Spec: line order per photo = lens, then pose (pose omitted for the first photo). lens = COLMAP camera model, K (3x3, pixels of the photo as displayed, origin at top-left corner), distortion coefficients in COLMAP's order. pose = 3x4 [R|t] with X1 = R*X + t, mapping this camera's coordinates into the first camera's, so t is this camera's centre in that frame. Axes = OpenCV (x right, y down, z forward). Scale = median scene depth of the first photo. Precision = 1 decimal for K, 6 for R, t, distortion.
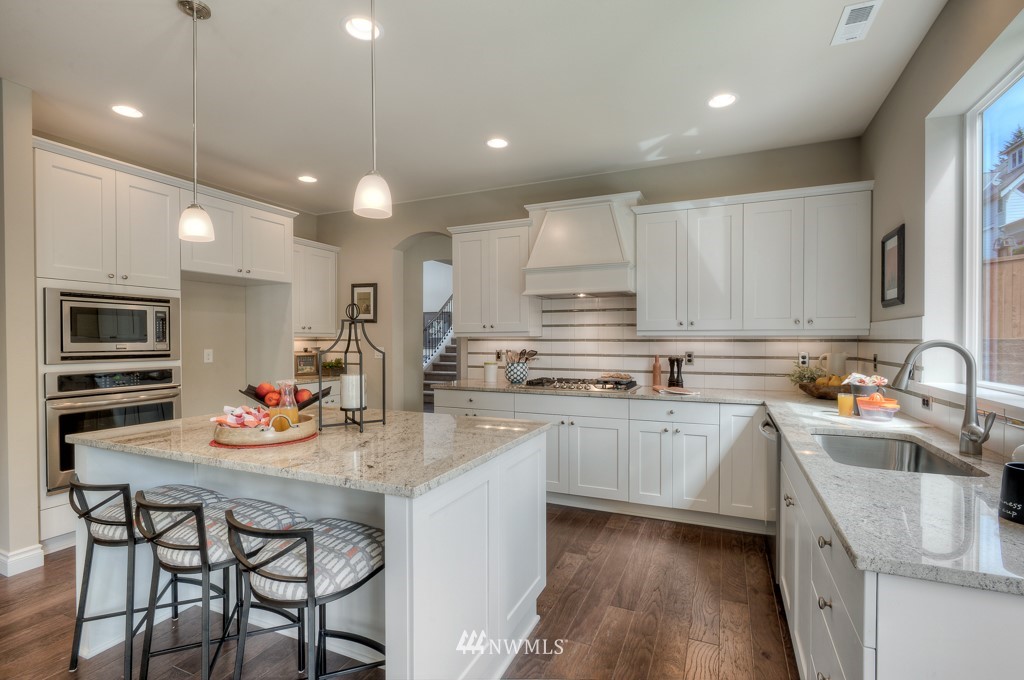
lens RADIAL K [[480.6, 0, 513.6], [0, 480.6, 340.6], [0, 0, 1]] dist [-0.005277, 0.000469]
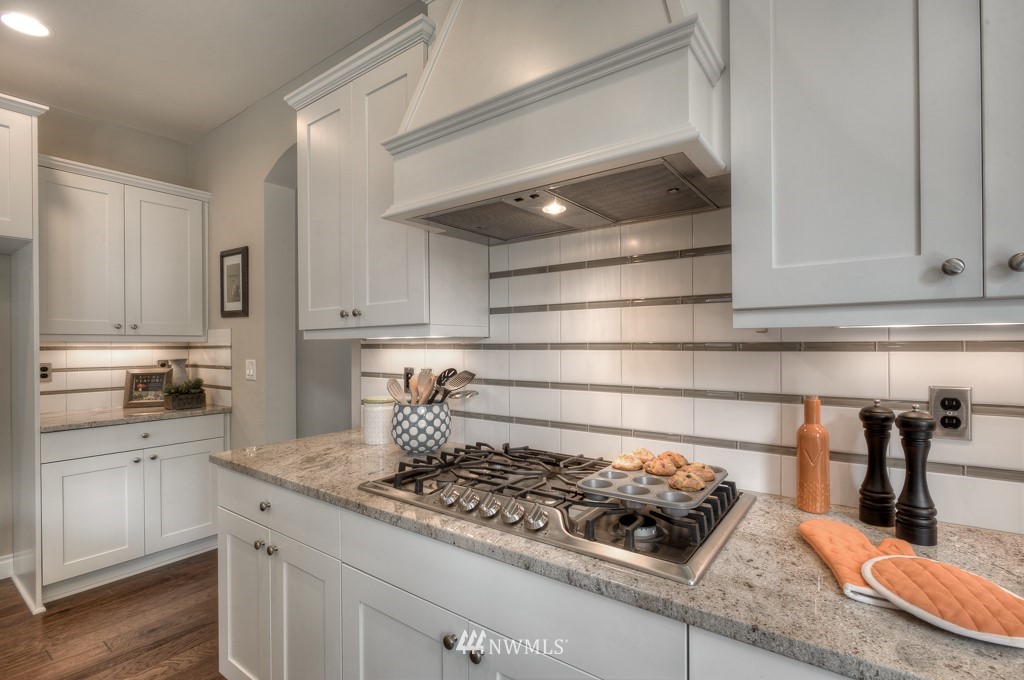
lens RADIAL K [[480.6, 0, 512.9], [0, 480.6, 342.7], [0, 0, 1]] dist [-0.005277, 0.000469]
pose [[0.976608, -0.005825, -0.214949, 0.183361], [0.004128, 0.999957, -0.008341, -0.000610], [0.214988, 0.007259, 0.976590, 0.673372]]
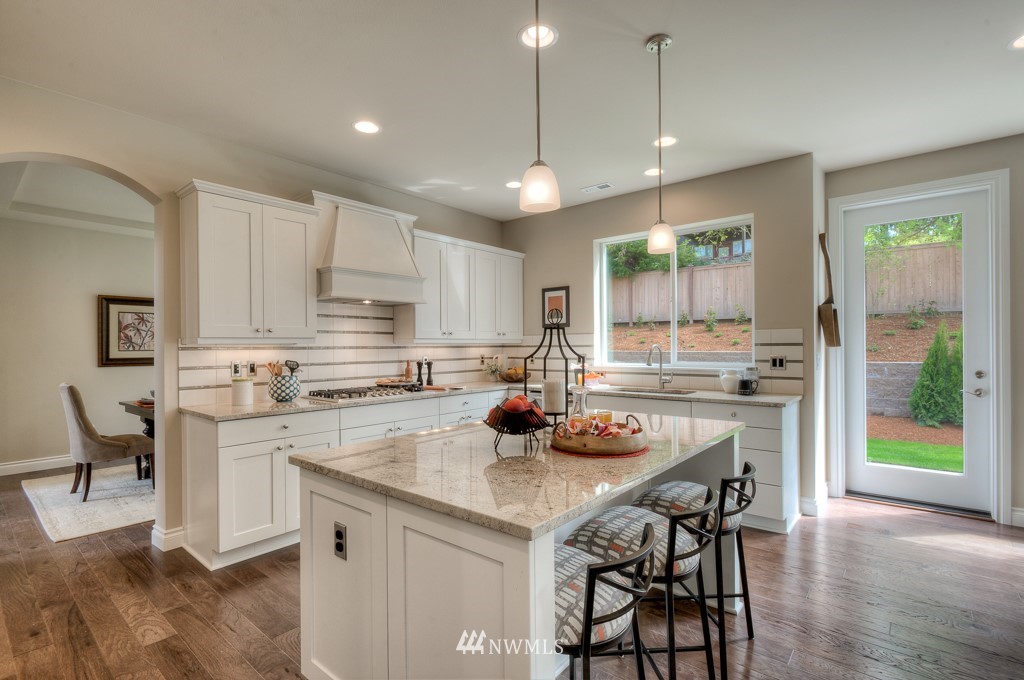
lens RADIAL K [[480.6, 0, 511.6], [0, 480.6, 341.1], [0, 0, 1]] dist [-0.005277, 0.000469]
pose [[0.274339, 0.007898, 0.961601, -0.723894], [0.008569, 0.999906, -0.010657, -0.000975], [-0.961595, 0.011164, 0.274245, 0.445917]]
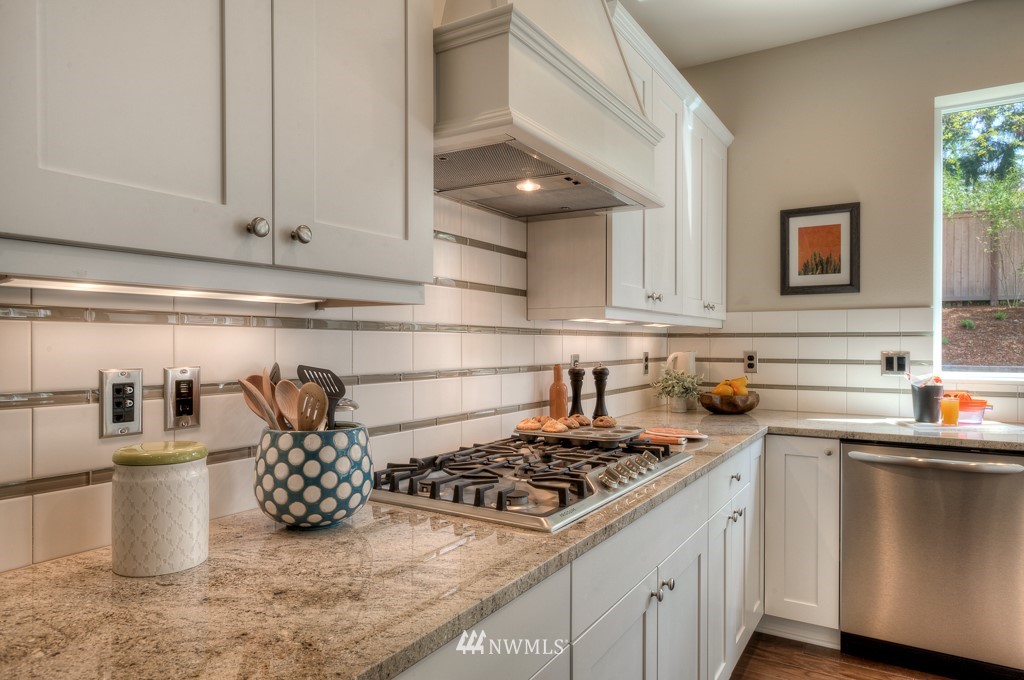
lens RADIAL K [[634.8, 0, 515.0], [0, 634.8, 341.4], [0, 0, 1]] dist [0.006657, 0.000836]
pose [[0.128772, 0.002468, 0.991671, -0.281220], [-0.000471, 0.999997, -0.002427, 0.010067], [-0.991674, -0.000154, 0.128772, 0.952473]]
